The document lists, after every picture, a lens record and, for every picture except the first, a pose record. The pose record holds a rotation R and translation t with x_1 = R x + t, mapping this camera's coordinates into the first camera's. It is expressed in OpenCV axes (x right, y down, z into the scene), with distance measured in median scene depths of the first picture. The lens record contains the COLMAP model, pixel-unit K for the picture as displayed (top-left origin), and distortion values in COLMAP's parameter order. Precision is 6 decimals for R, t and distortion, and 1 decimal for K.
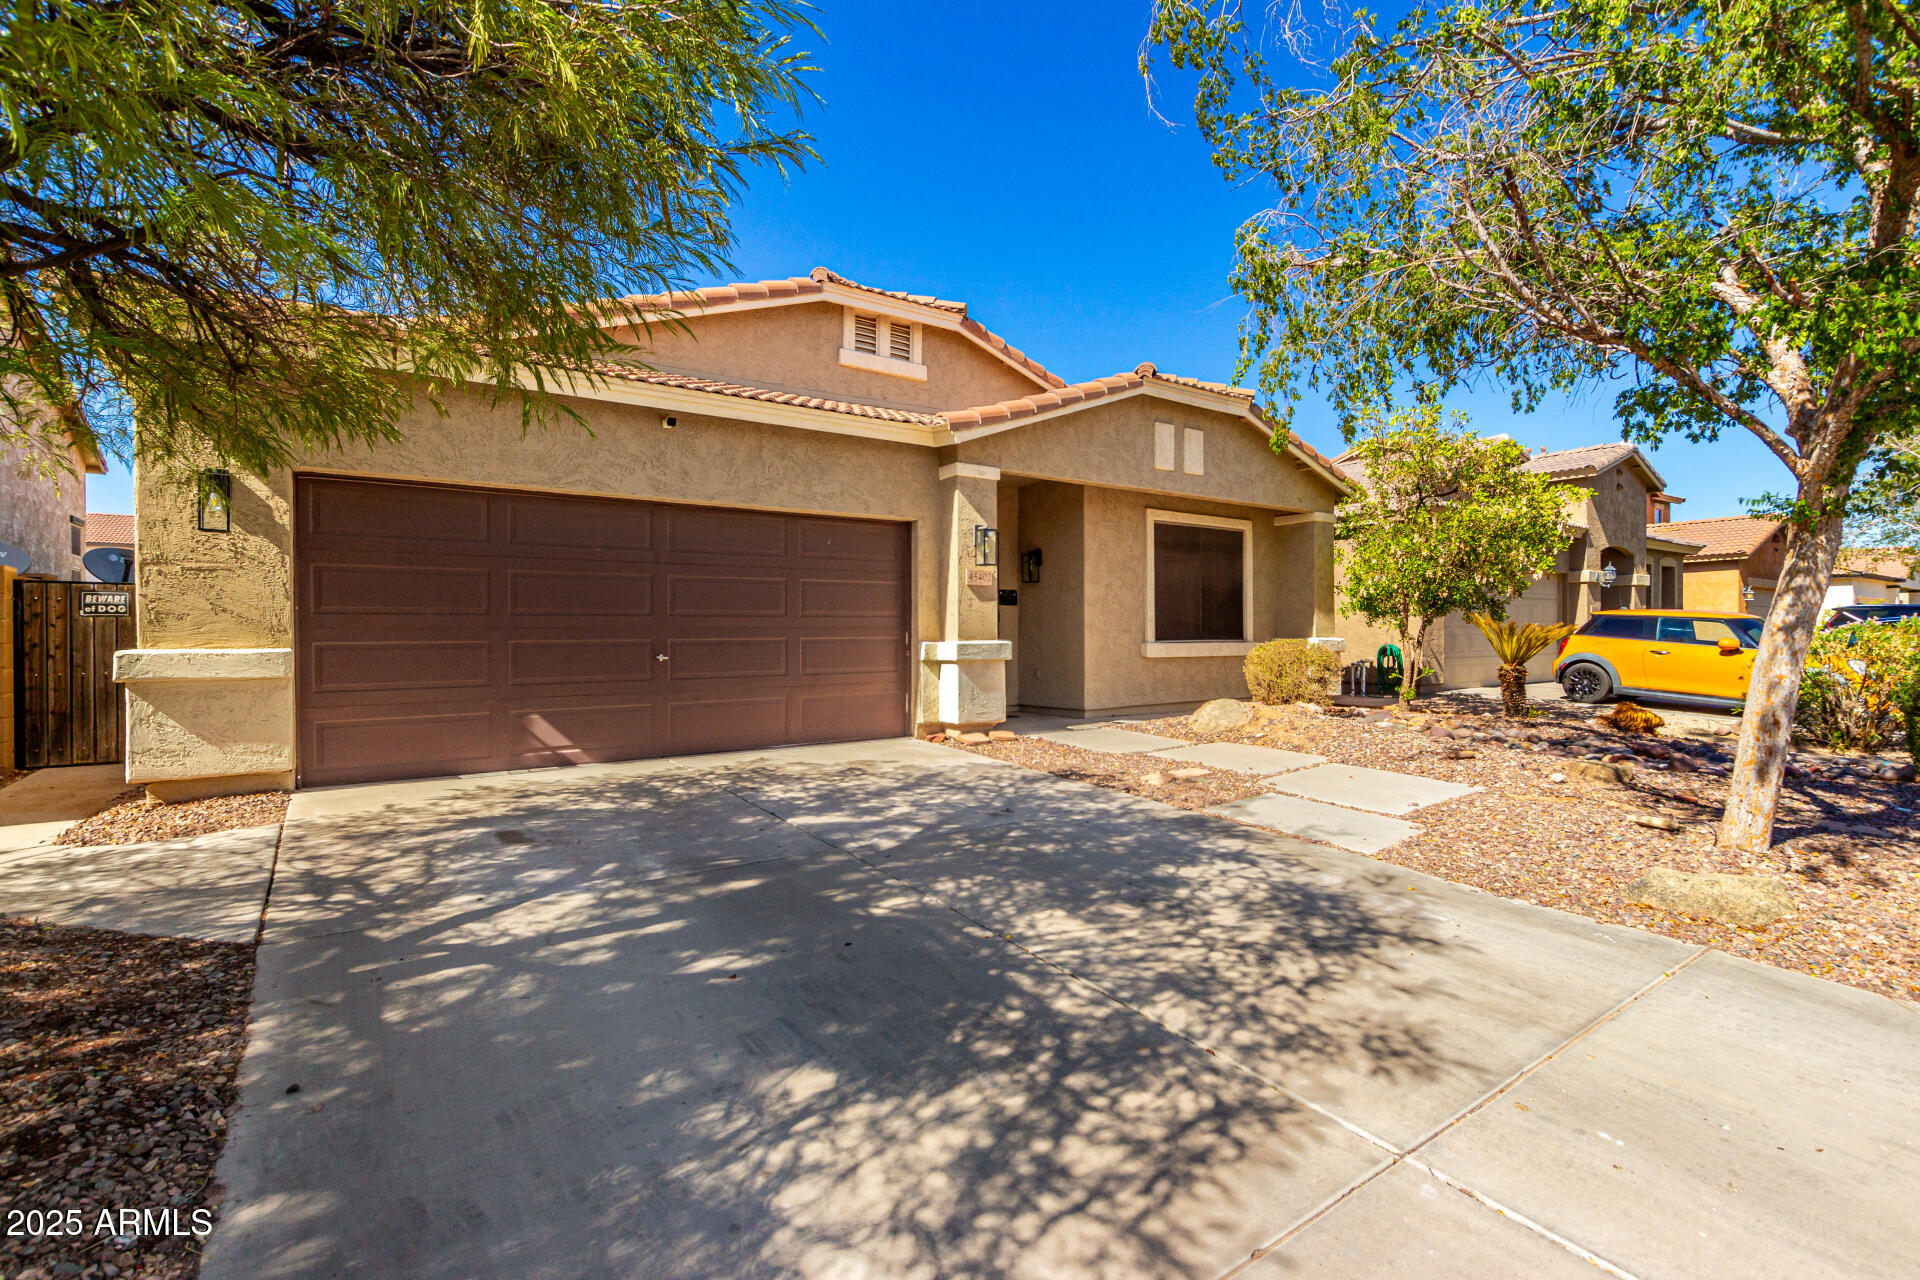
lens RADIAL K [[879.0, 0, 970.9], [0, 879.0, 638.3], [0, 0, 1]] dist [0.002441, 0.000208]
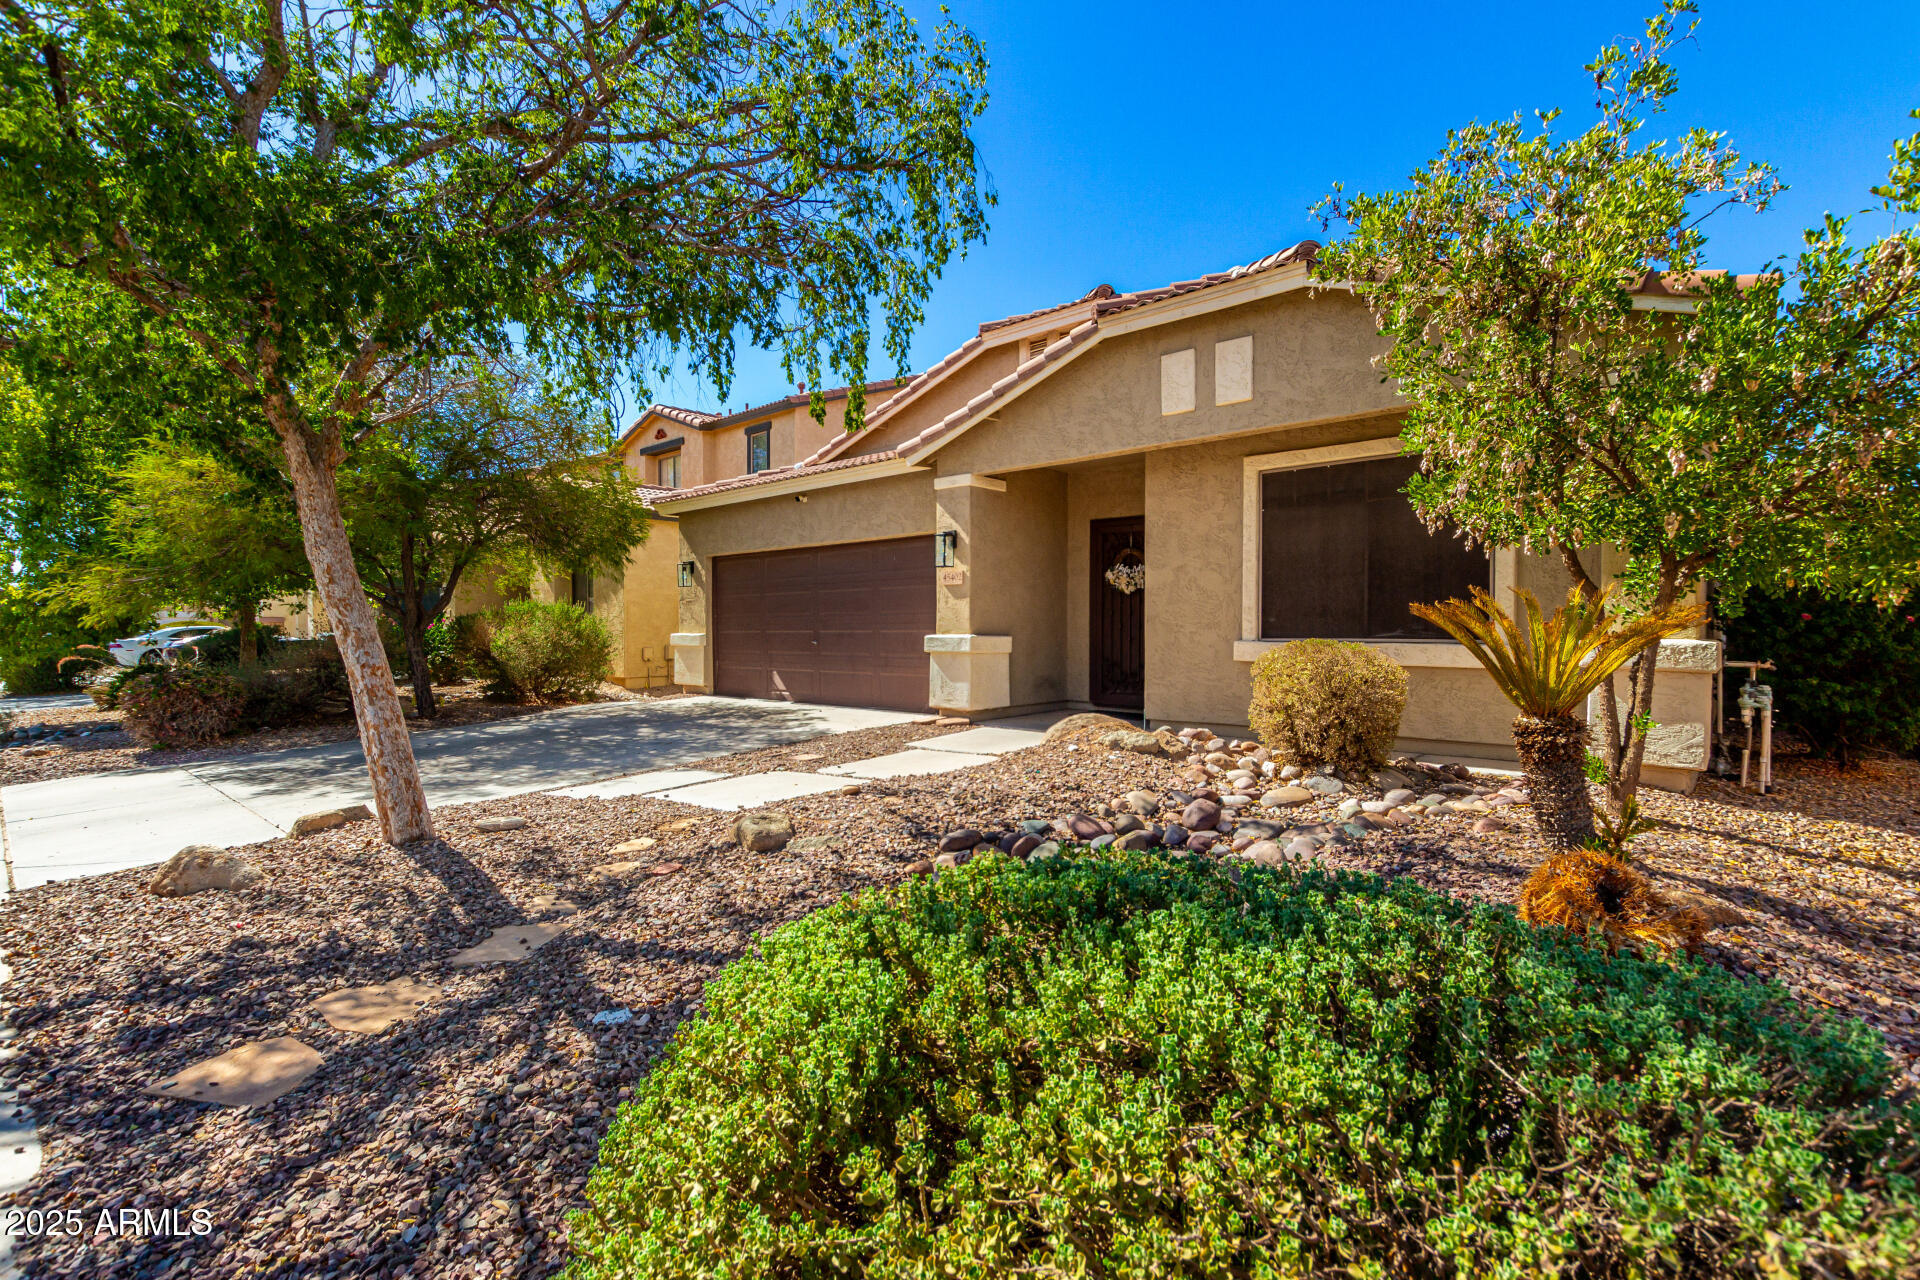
lens RADIAL K [[879.0, 0, 964.1], [0, 879.0, 646.6], [0, 0, 1]] dist [0.002441, 0.000208]
pose [[0.221665, 0.024727, -0.974809, 1.067606], [-0.001446, 0.999686, 0.025029, -0.009482], [0.975122, -0.004138, 0.221631, 0.748304]]
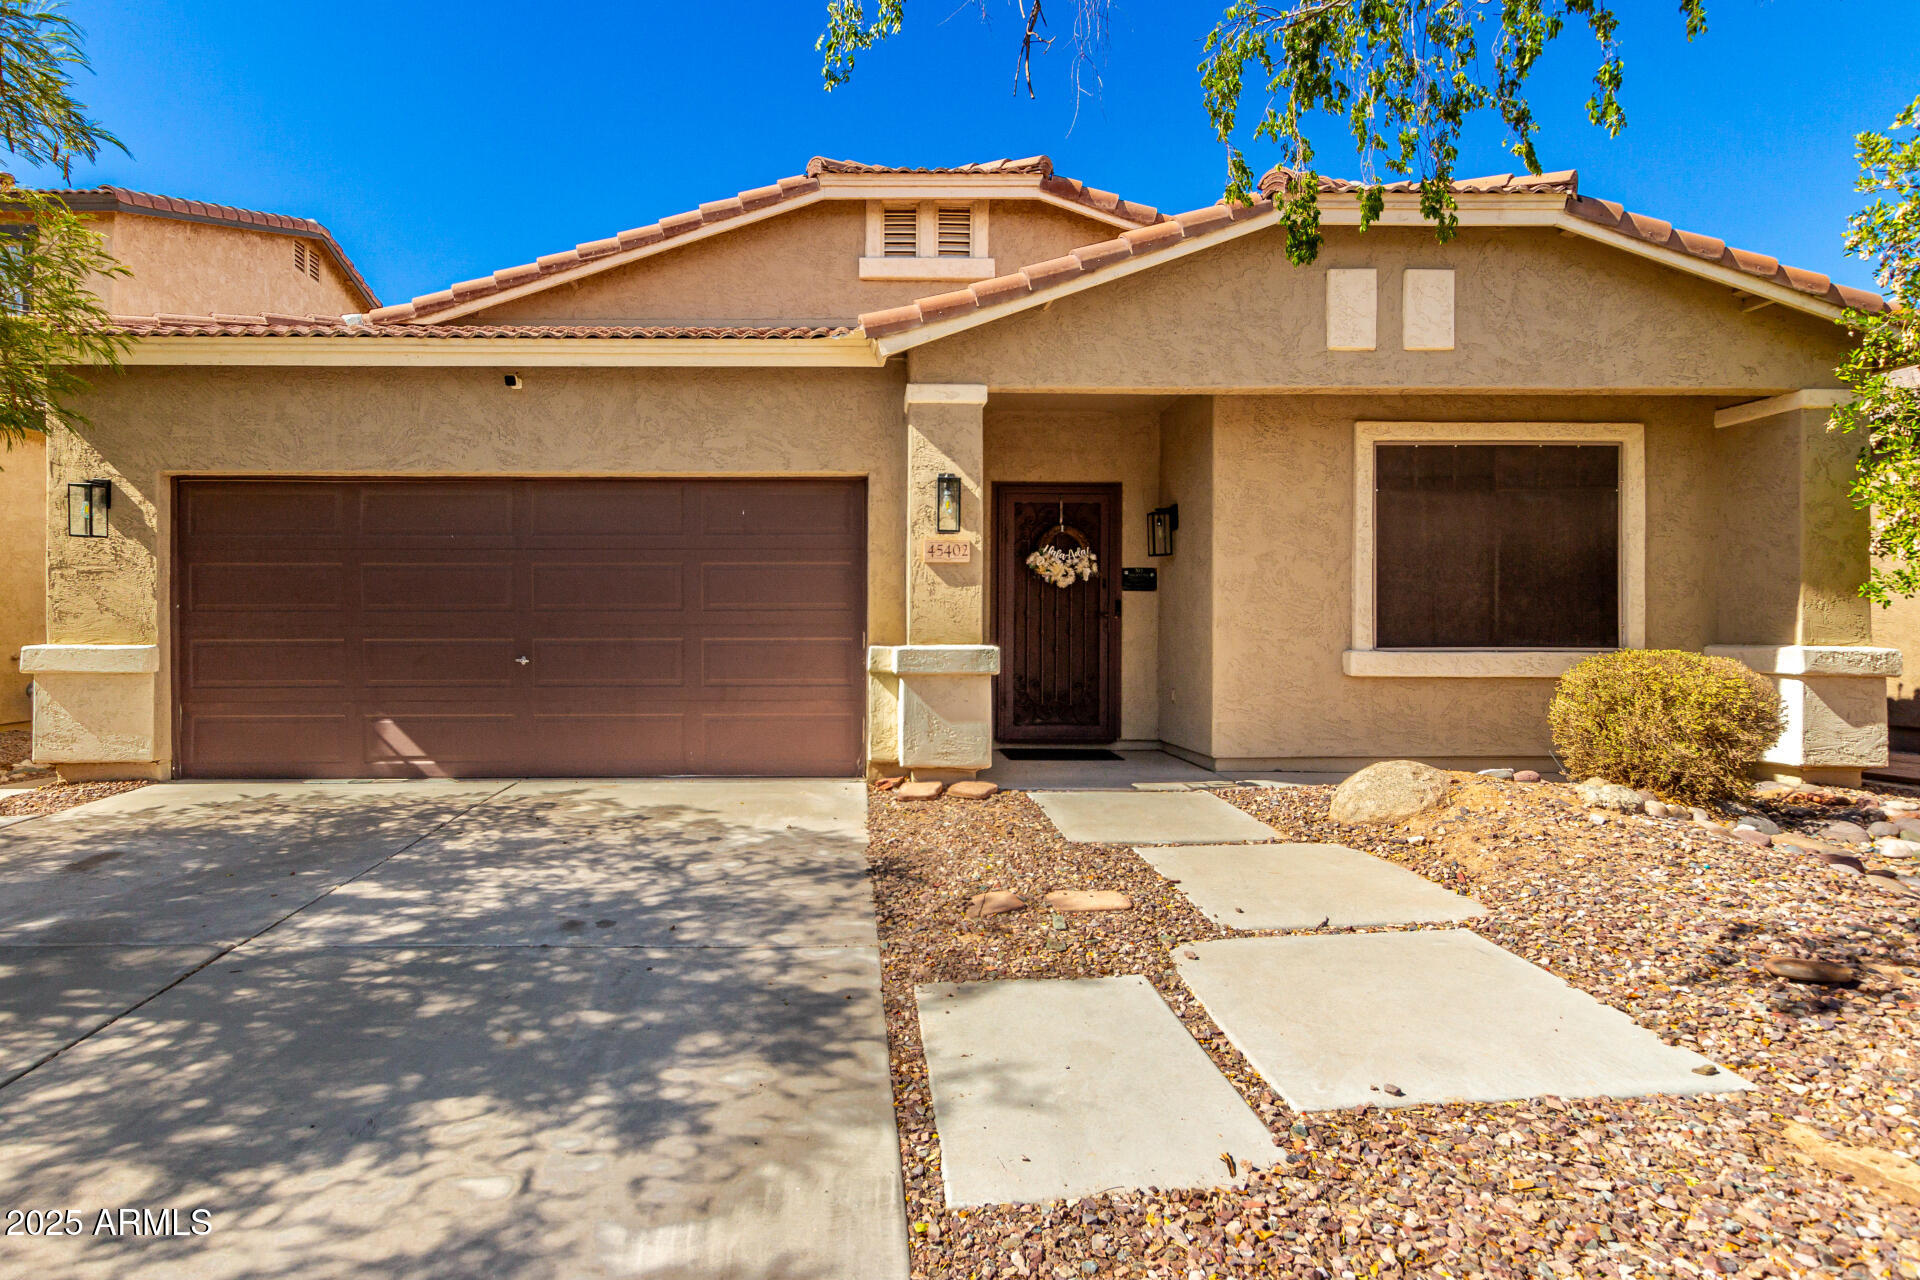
lens RADIAL K [[967.2, 0, 951.6], [0, 967.2, 623.9], [0, 0, 1]] dist [0.002778, 0.001132]
pose [[0.817721, 0.003544, -0.575604, 0.432593], [-0.007088, 0.999967, -0.003912, -0.010365], [0.575571, 0.007279, 0.817719, 0.391642]]
